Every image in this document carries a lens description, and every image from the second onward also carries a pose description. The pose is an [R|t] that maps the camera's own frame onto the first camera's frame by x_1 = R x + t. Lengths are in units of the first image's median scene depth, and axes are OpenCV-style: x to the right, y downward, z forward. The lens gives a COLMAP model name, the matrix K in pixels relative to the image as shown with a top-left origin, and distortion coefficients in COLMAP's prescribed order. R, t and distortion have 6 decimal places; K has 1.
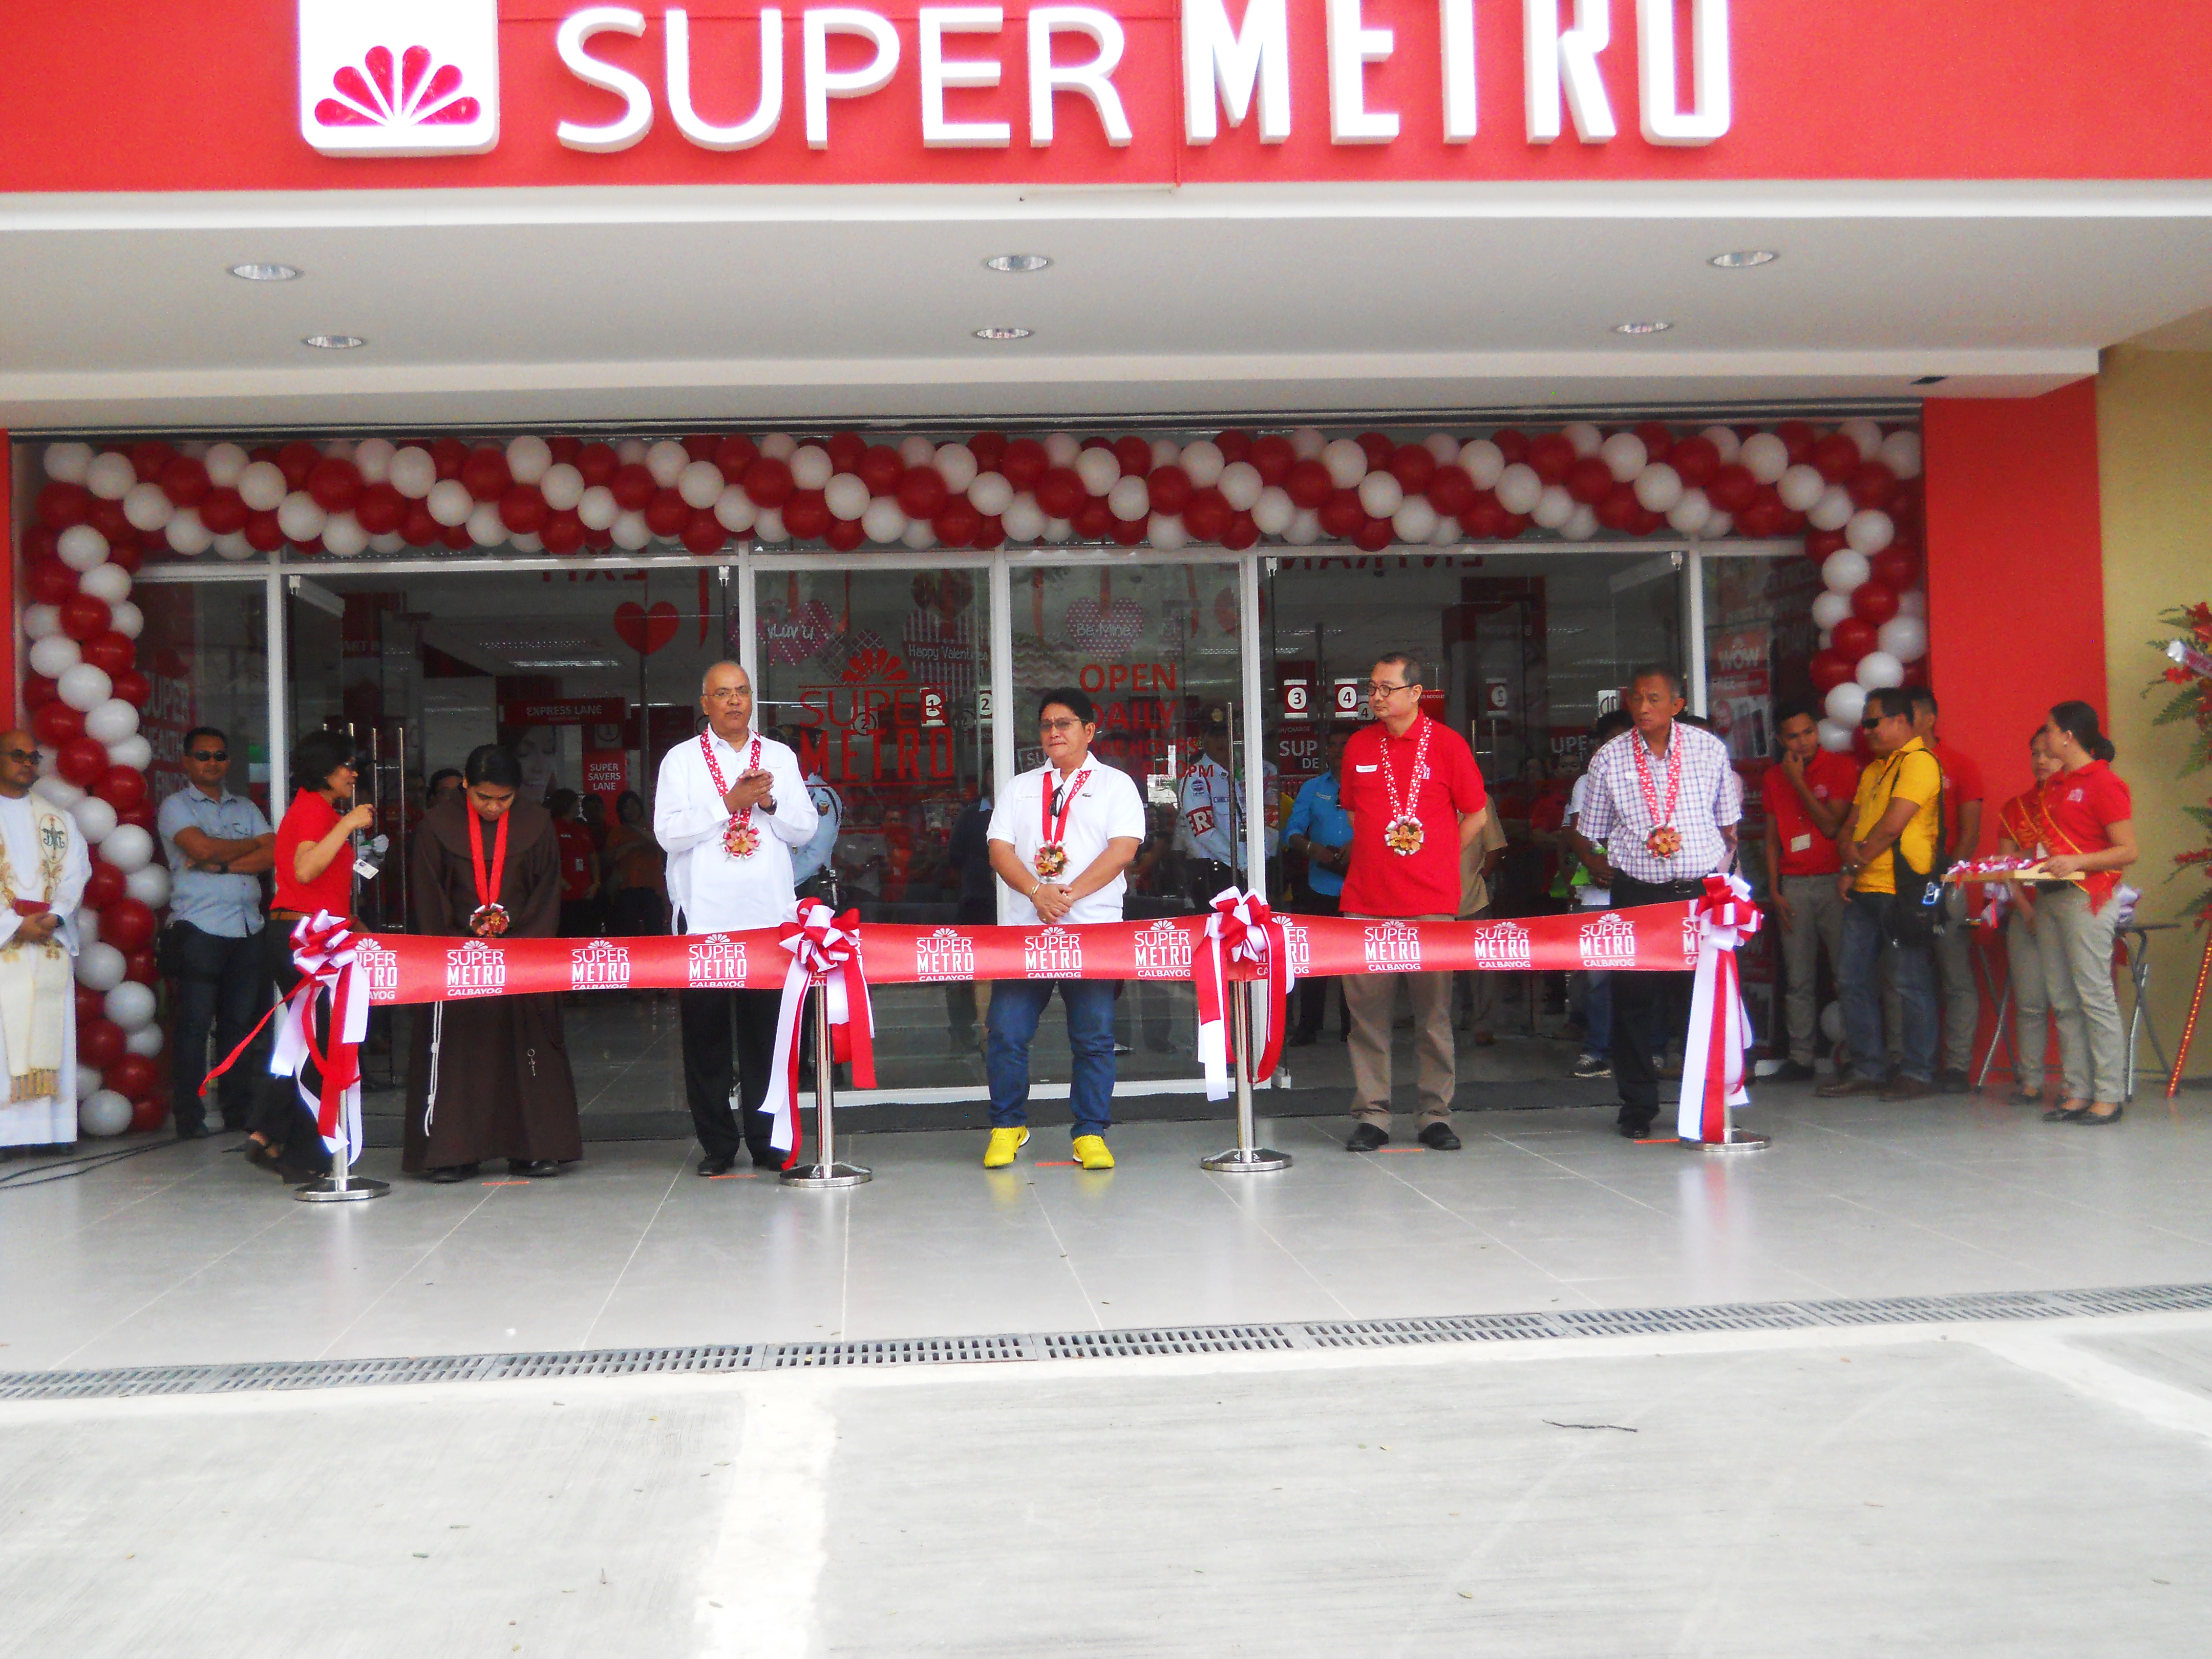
lens RADIAL K [[2562.4, 0, 1106.0], [0, 2562.4, 829.5], [0, 0, 1]] dist [-0.008814, -0.007874]
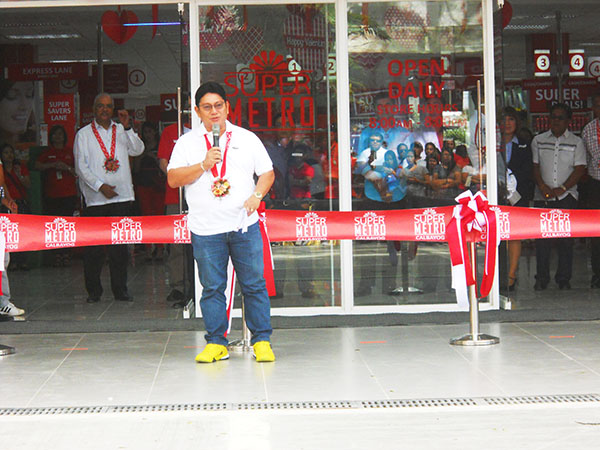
lens RADIAL K [[2232.0, 0, 300.0], [0, 2232.0, 225.0], [0, 0, 1]] dist [-0.255212, 1.035358]
pose [[0.998291, 0.005271, -0.058200, 0.018854], [-0.003074, 0.999282, 0.037759, -0.010820], [0.058357, -0.037515, 0.997591, -0.504089]]
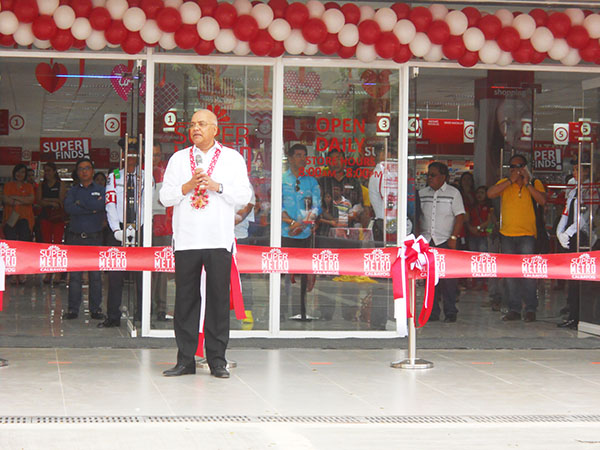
lens RADIAL K [[1927.6, 0, 300.0], [0, 1927.6, 225.0], [0, 0, 1]] dist [-0.172509, 0.611676]
pose [[0.996200, 0.040134, 0.077295, -0.138933], [-0.041570, 0.998990, 0.017069, -0.007115], [-0.076532, -0.020217, 0.996862, -0.484636]]
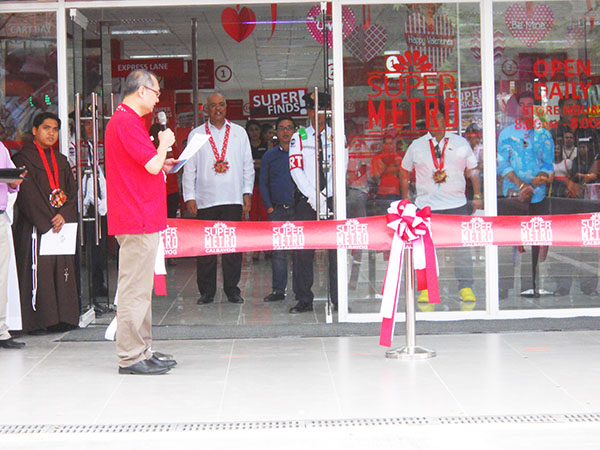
lens RADIAL K [[2232.0, 0, 300.0], [0, 2232.0, 225.0], [0, 0, 1]] dist [-0.255212, 1.035358]
pose [[0.998139, 0.006285, -0.060662, -0.077126], [-0.003723, 0.999100, 0.042255, -0.018271], [0.060873, -0.041951, 0.997264, -0.480052]]
